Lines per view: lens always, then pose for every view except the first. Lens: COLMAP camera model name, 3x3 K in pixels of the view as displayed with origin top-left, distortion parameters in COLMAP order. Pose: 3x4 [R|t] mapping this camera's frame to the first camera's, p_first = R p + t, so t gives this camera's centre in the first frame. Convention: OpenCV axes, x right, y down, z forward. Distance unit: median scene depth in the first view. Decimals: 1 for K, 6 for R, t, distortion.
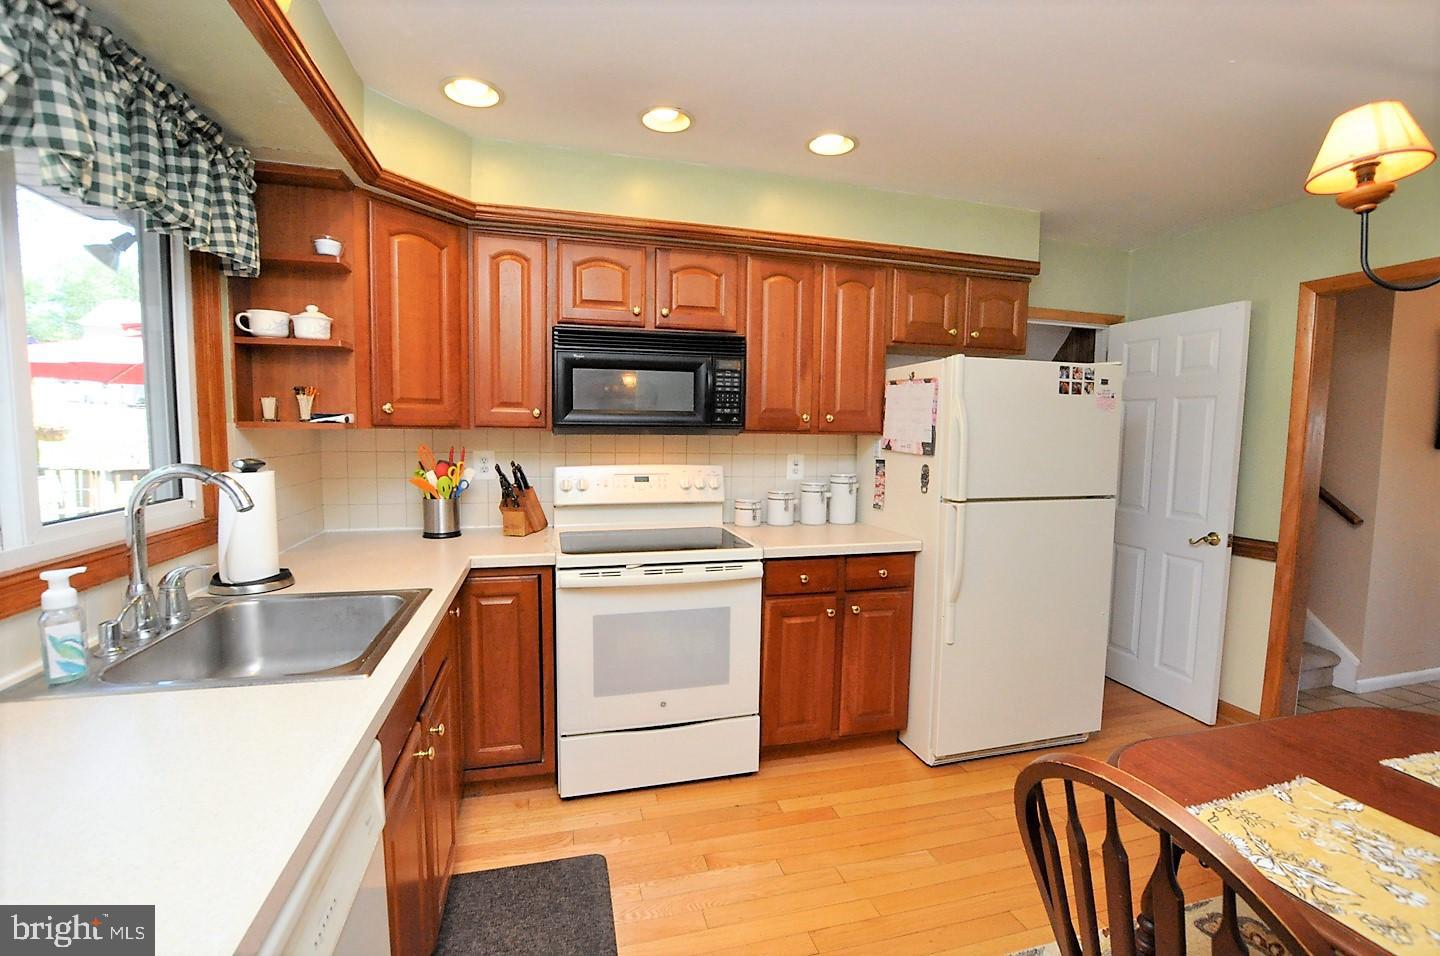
lens RADIAL K [[629.9, 0, 719.2], [0, 629.9, 481.4], [0, 0, 1]] dist [-0.000457, 0.000007]
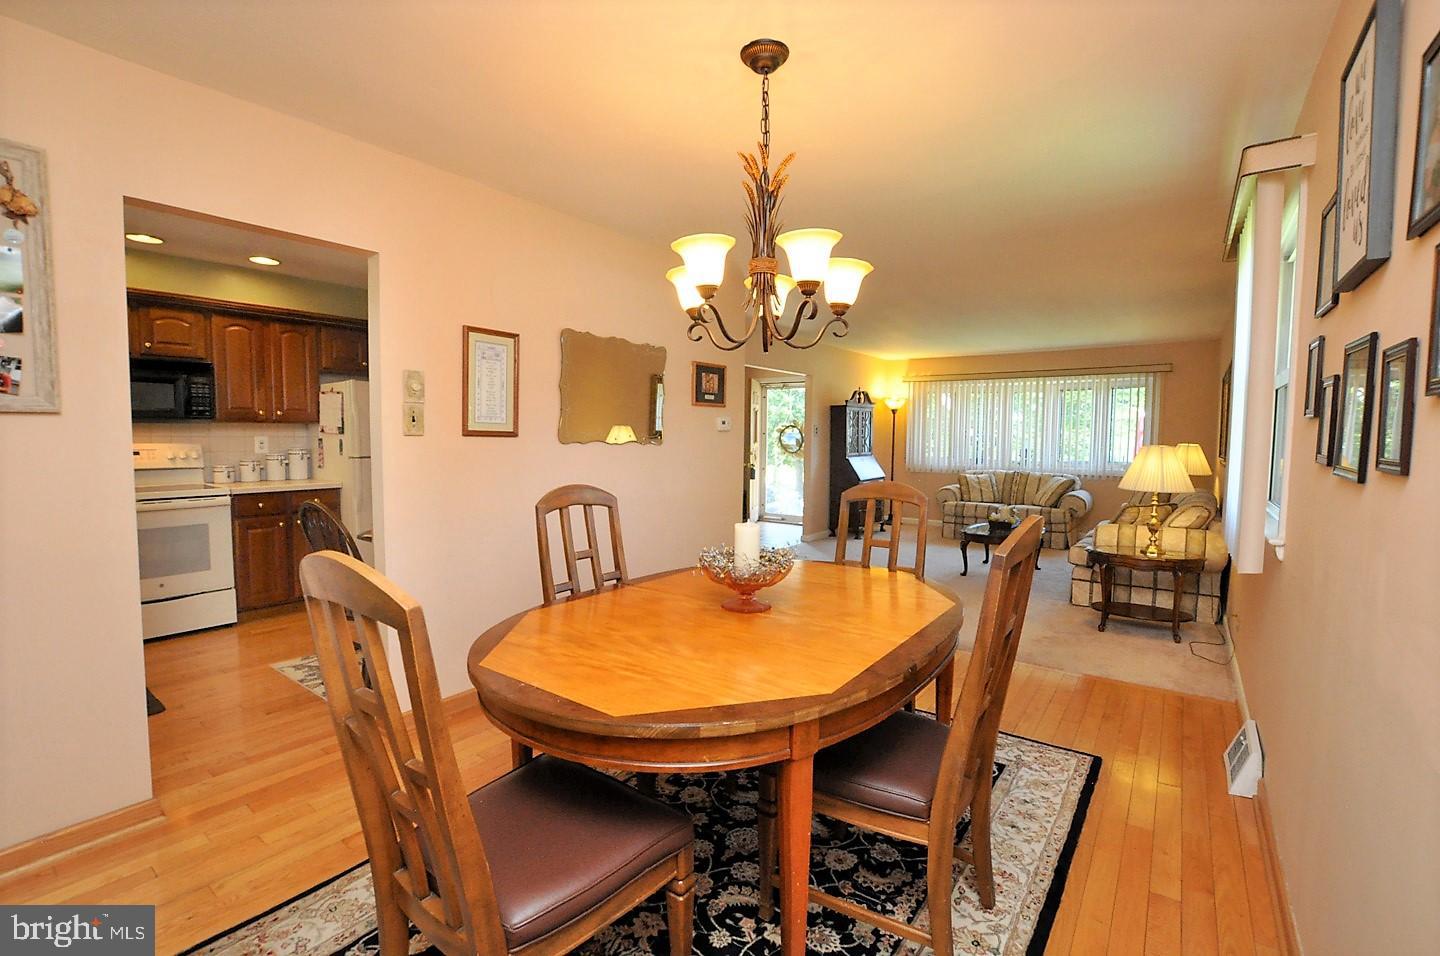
lens RADIAL K [[651.1, 0, 711.9], [0, 651.1, 470.9], [0, 0, 1]] dist [-0.013457, -0.000339]
pose [[0.793456, -0.044338, 0.607011, 0.040675], [0.048940, 0.998761, 0.008980, 0.100473], [-0.606657, 0.022582, 0.794643, -1.135360]]
